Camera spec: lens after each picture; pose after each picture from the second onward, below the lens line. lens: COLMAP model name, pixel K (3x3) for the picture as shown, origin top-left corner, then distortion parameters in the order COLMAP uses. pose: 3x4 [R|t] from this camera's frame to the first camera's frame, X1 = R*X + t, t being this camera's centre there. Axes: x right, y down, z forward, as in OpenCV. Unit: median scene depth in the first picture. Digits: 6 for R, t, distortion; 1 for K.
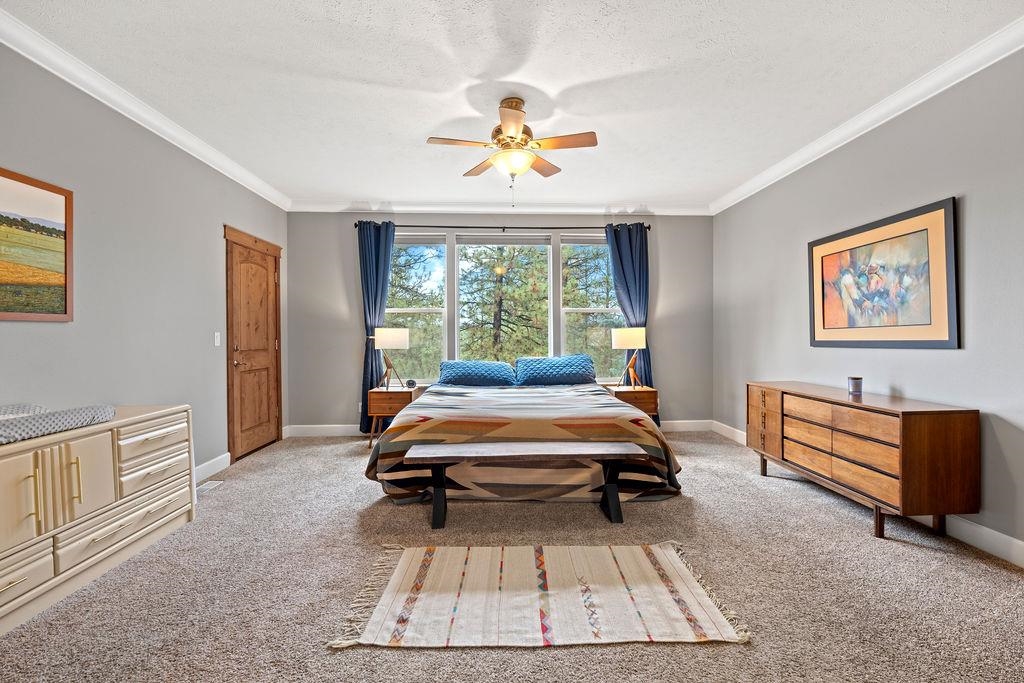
lens RADIAL K [[451.7, 0, 516.9], [0, 451.7, 341.6], [0, 0, 1]] dist [-0.003982, -0.000275]
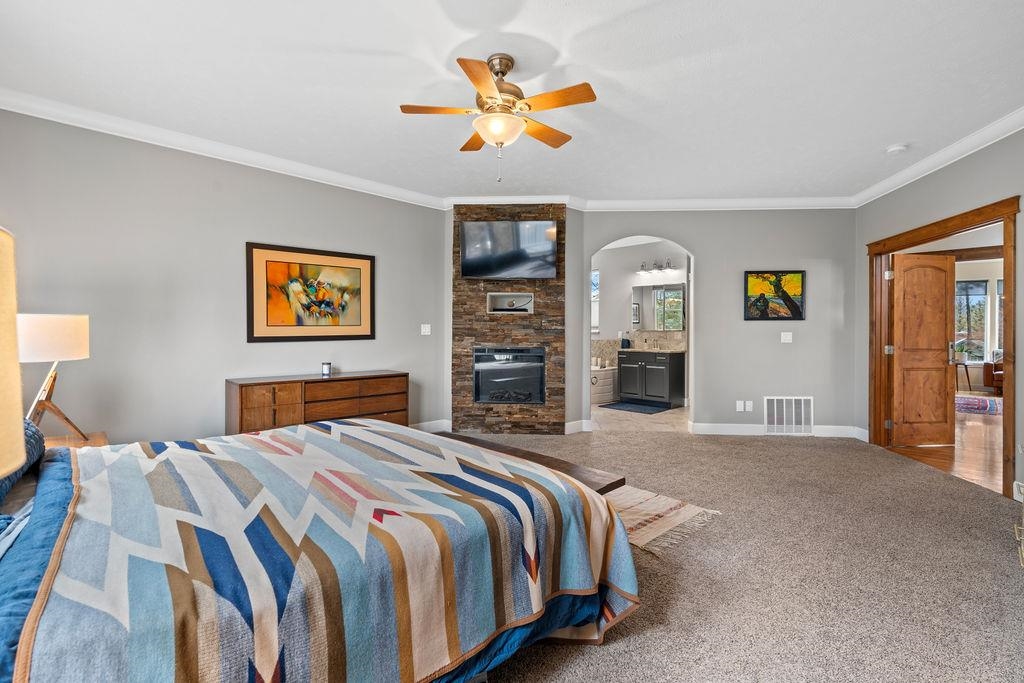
lens RADIAL K [[451.7, 0, 511.9], [0, 451.7, 336.9], [0, 0, 1]] dist [-0.003982, -0.000275]
pose [[-0.662306, -0.008778, 0.749182, -0.619872], [0.009391, 0.999756, 0.020016, -0.019983], [-0.749175, 0.020293, -0.662062, 1.441125]]
